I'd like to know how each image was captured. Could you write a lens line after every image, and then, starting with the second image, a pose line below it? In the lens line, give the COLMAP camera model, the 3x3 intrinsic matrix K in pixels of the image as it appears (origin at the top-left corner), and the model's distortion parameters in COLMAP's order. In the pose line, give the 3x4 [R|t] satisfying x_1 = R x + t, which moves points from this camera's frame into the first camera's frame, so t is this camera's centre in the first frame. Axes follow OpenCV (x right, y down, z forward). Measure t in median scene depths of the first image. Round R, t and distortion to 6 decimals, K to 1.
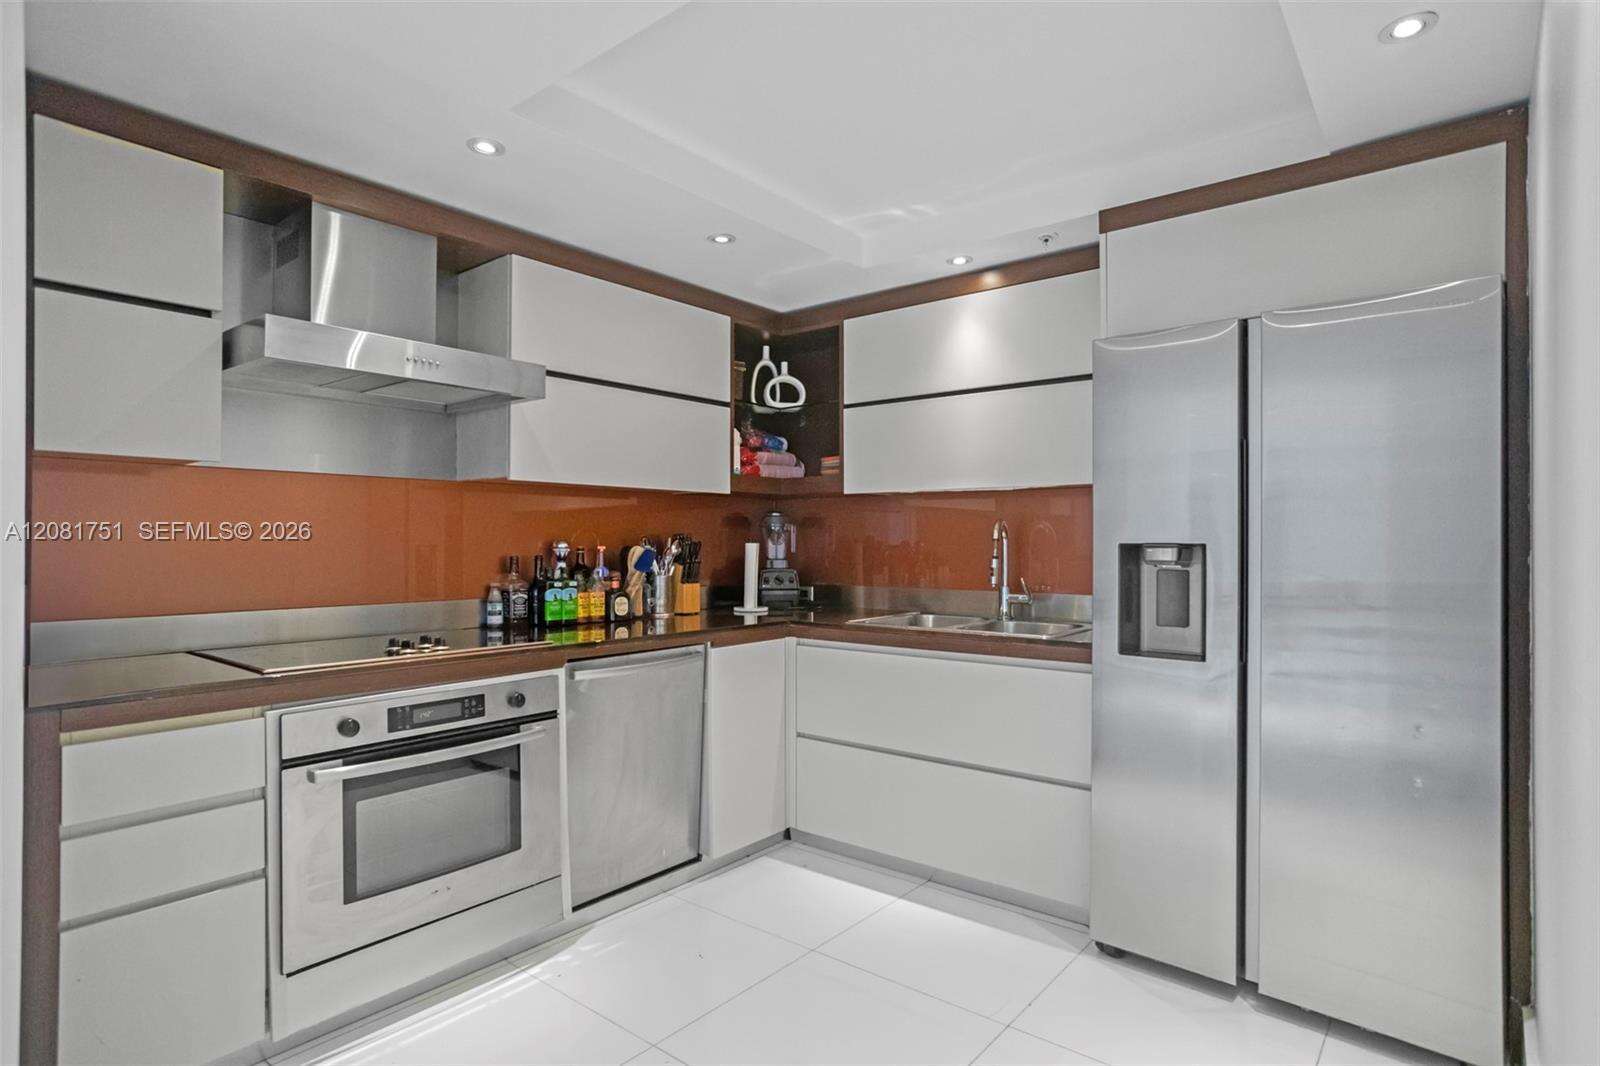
lens RADIAL K [[854.3, 0, 800.0], [0, 854.3, 533.0], [0, 0, 1]] dist [0.002572, 0.001211]
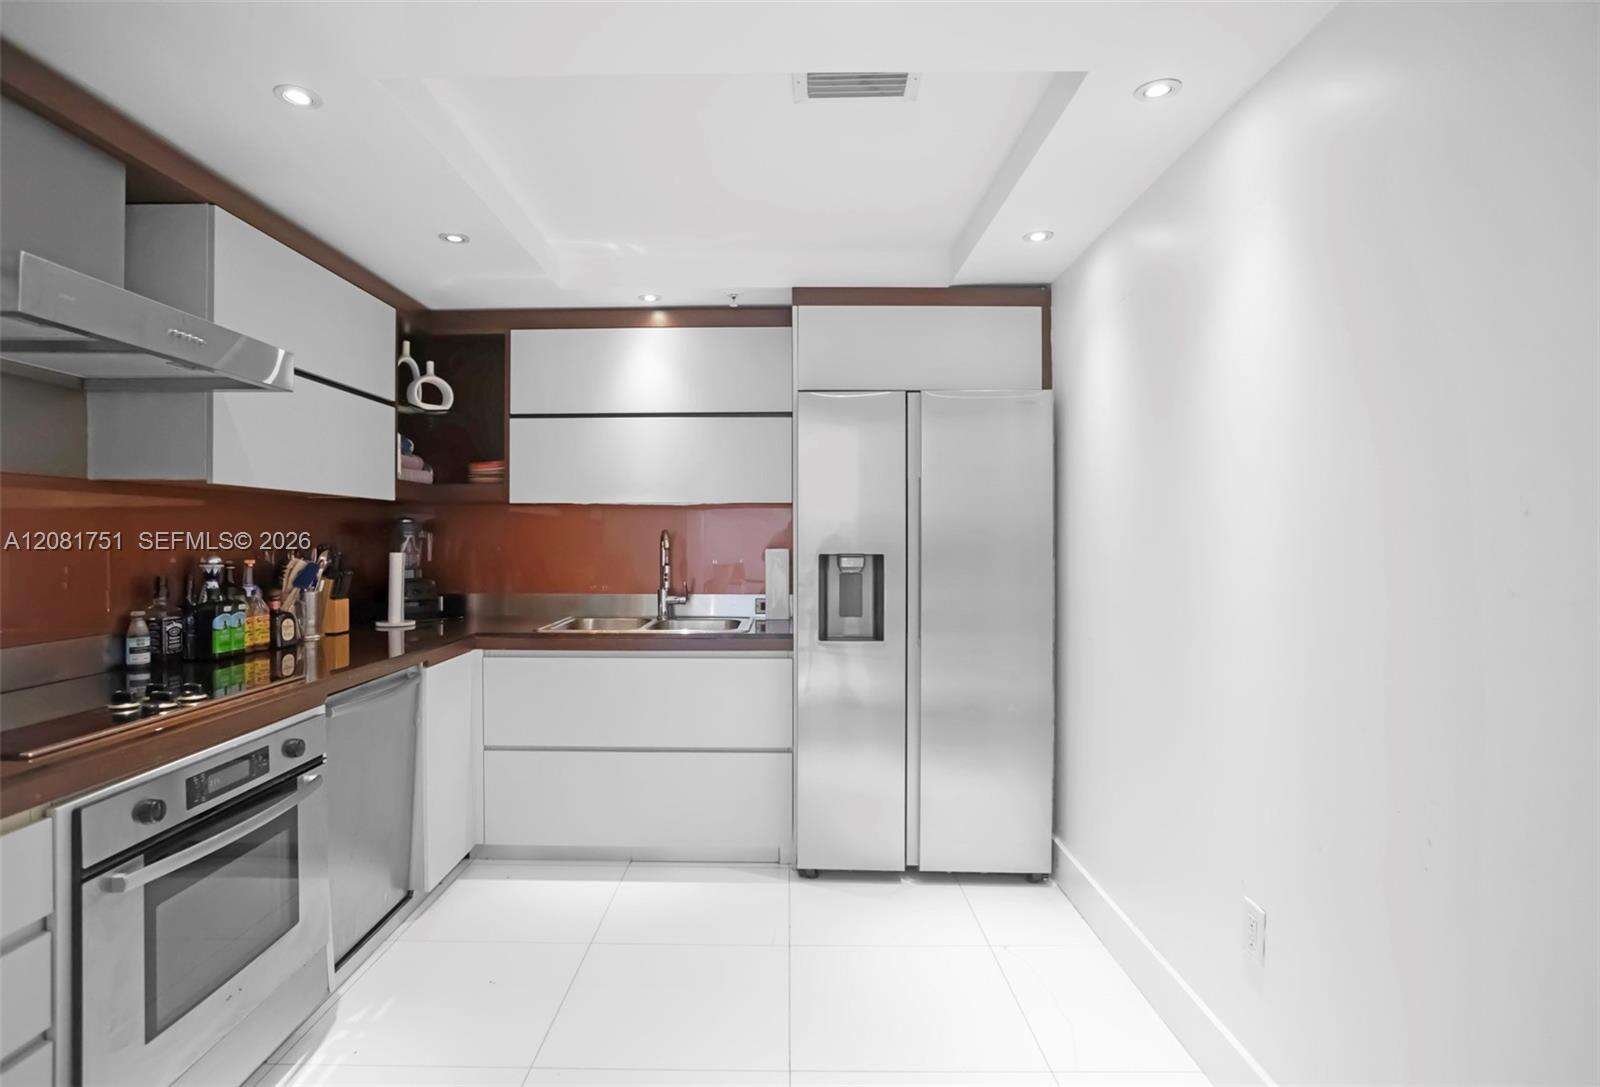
lens RADIAL K [[836.7, 0, 759.7], [0, 836.7, 530.9], [0, 0, 1]] dist [0.001197, 0.000793]
pose [[0.793670, 0.003371, 0.608339, -0.359547], [-0.005440, 0.999984, 0.001556, -0.018506], [-0.608324, -0.004545, 0.793676, 0.046043]]
